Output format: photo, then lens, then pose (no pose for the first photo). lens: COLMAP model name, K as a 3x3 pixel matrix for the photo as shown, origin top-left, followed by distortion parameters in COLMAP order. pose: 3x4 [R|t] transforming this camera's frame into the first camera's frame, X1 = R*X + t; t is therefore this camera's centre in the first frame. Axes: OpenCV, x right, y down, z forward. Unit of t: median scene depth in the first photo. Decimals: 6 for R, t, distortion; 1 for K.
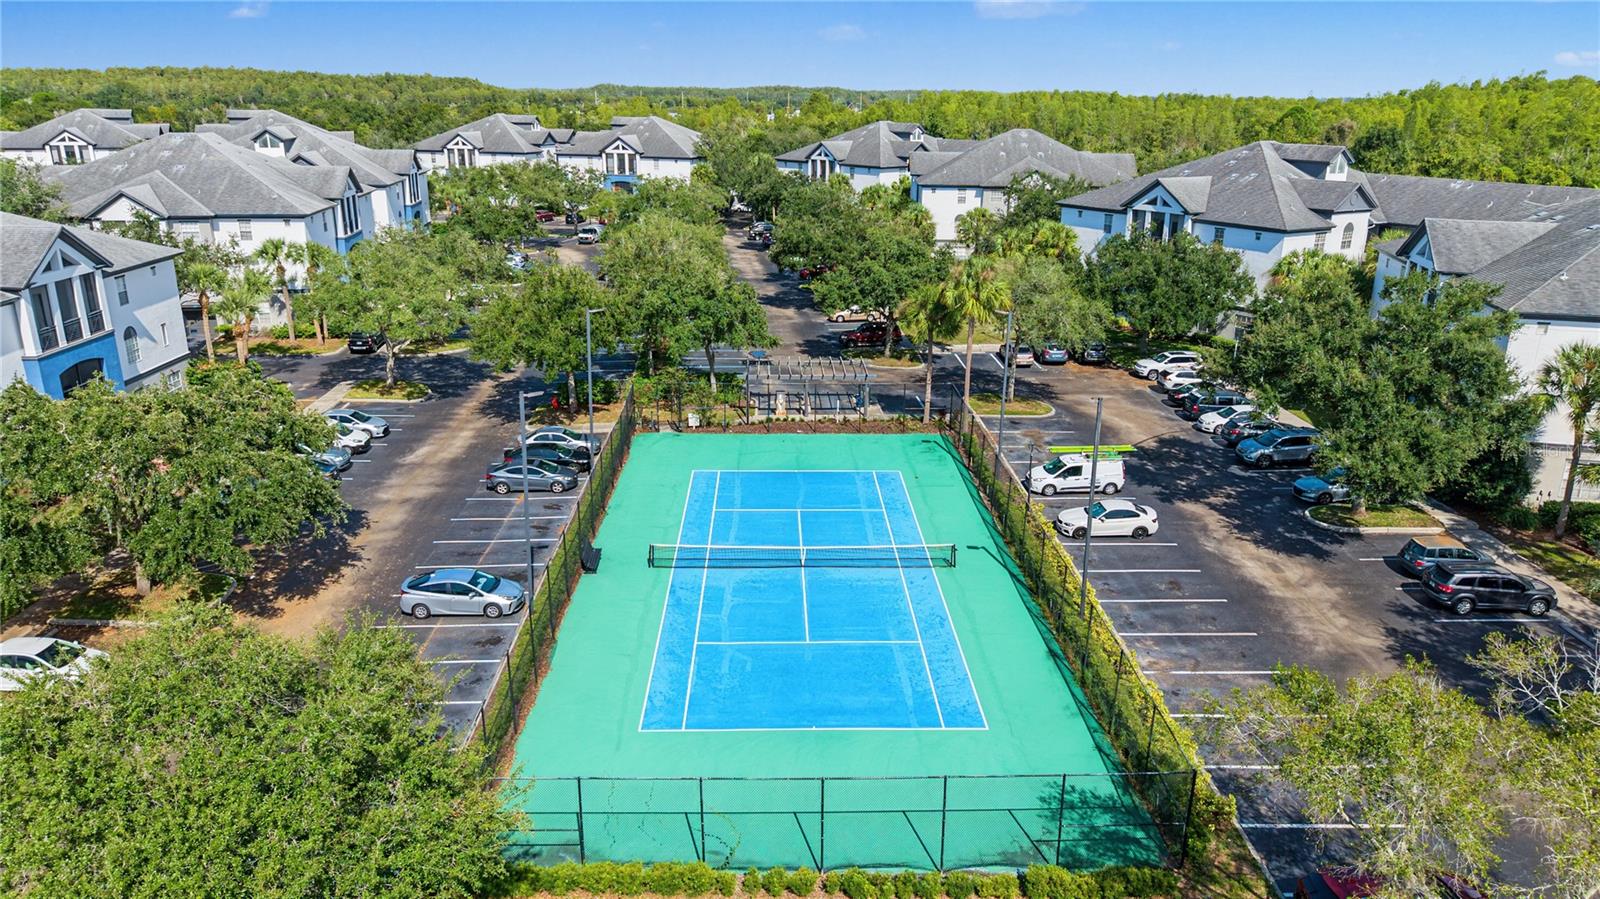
lens RADIAL K [[1075.1, 0, 800.0], [0, 1075.1, 449.5], [0, 0, 1]] dist [0.009418, -0.000472]
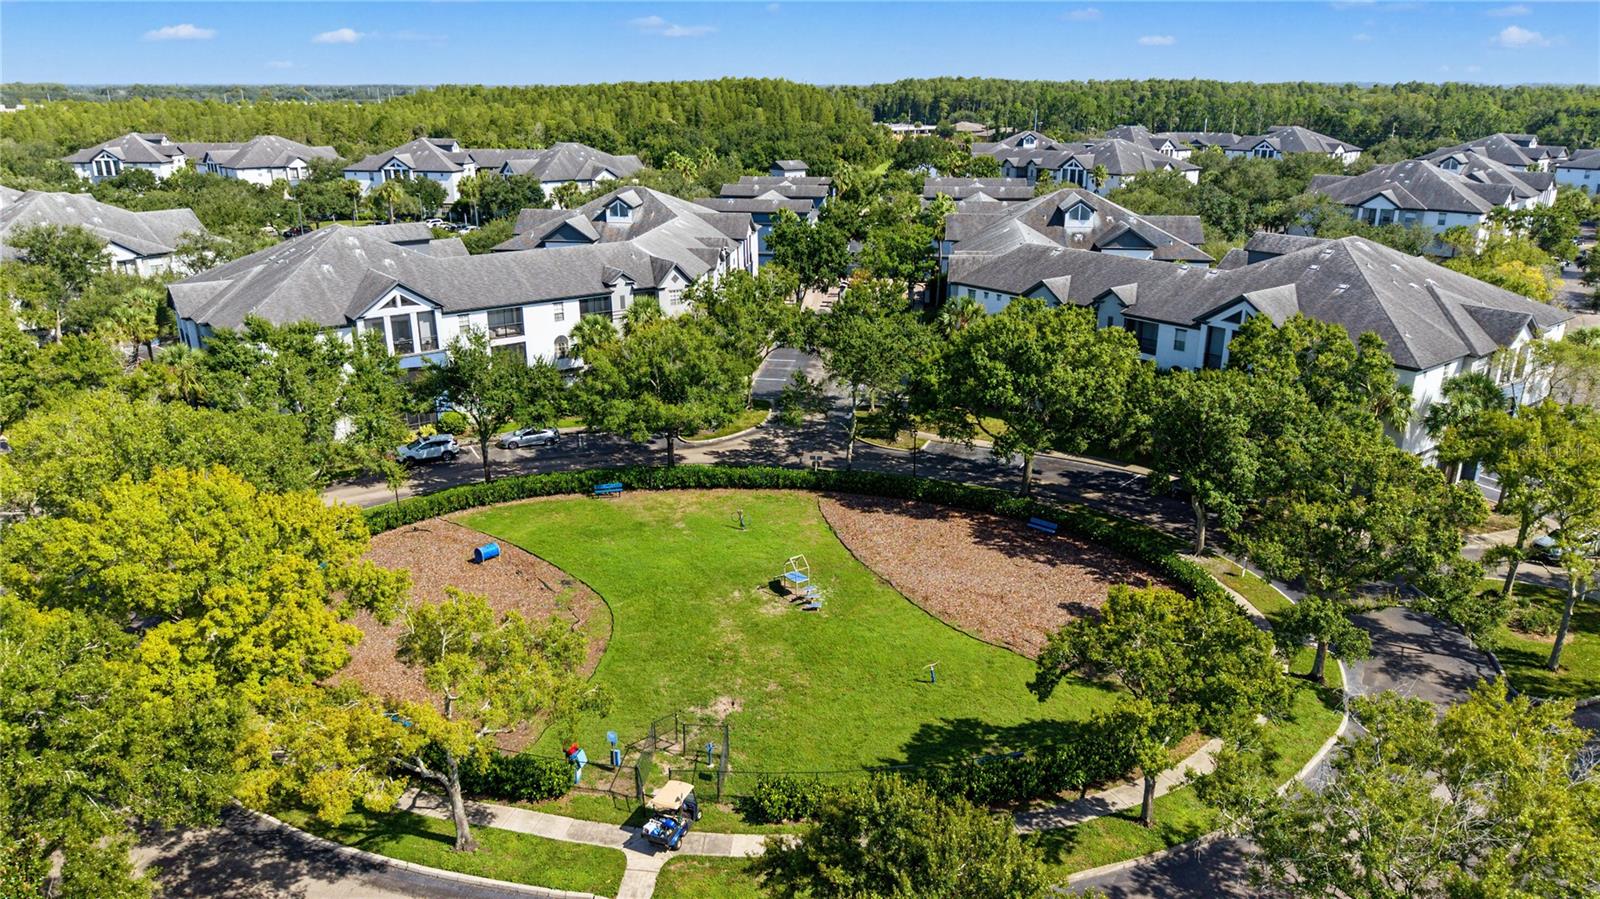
lens RADIAL K [[1075.1, 0, 800.0], [0, 1075.1, 449.5], [0, 0, 1]] dist [0.009418, -0.000472]
pose [[0.642444, -0.255400, 0.722521, -0.989010], [0.247247, 0.961490, 0.120027, 0.316730], [-0.725351, 0.101531, 0.680850, -1.233551]]
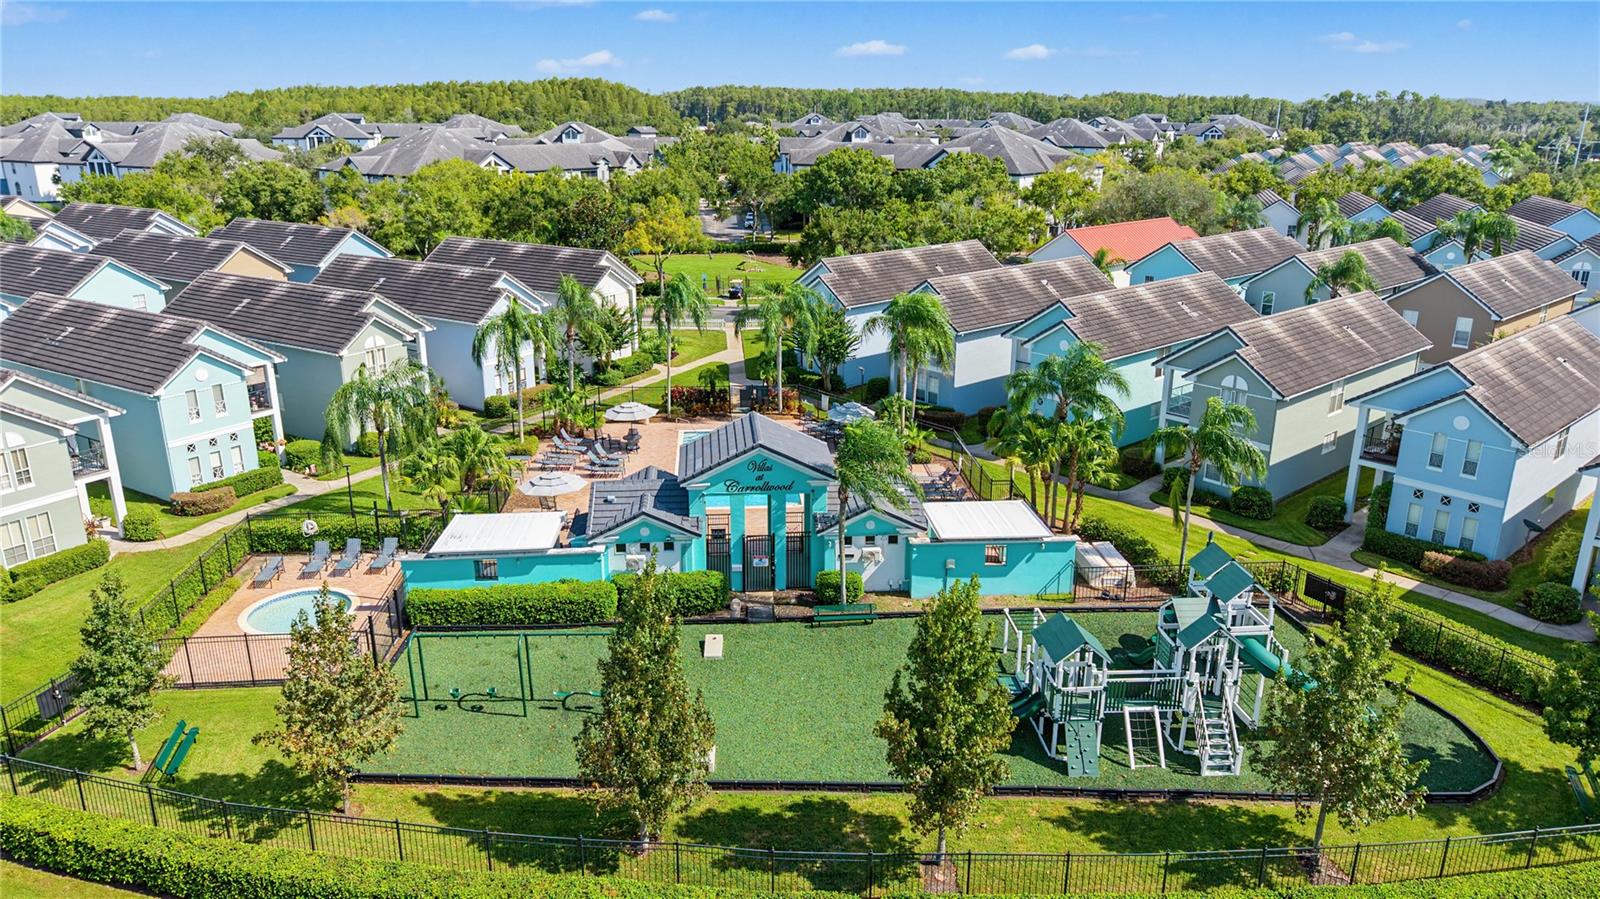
lens RADIAL K [[1075.1, 0, 800.0], [0, 1075.1, 449.5], [0, 0, 1]] dist [0.009418, -0.000472]
pose [[0.475227, -0.277147, 0.835074, -1.768028], [0.279204, 0.947544, 0.155583, 0.507291], [-0.834388, 0.159219, 0.527679, -1.548851]]
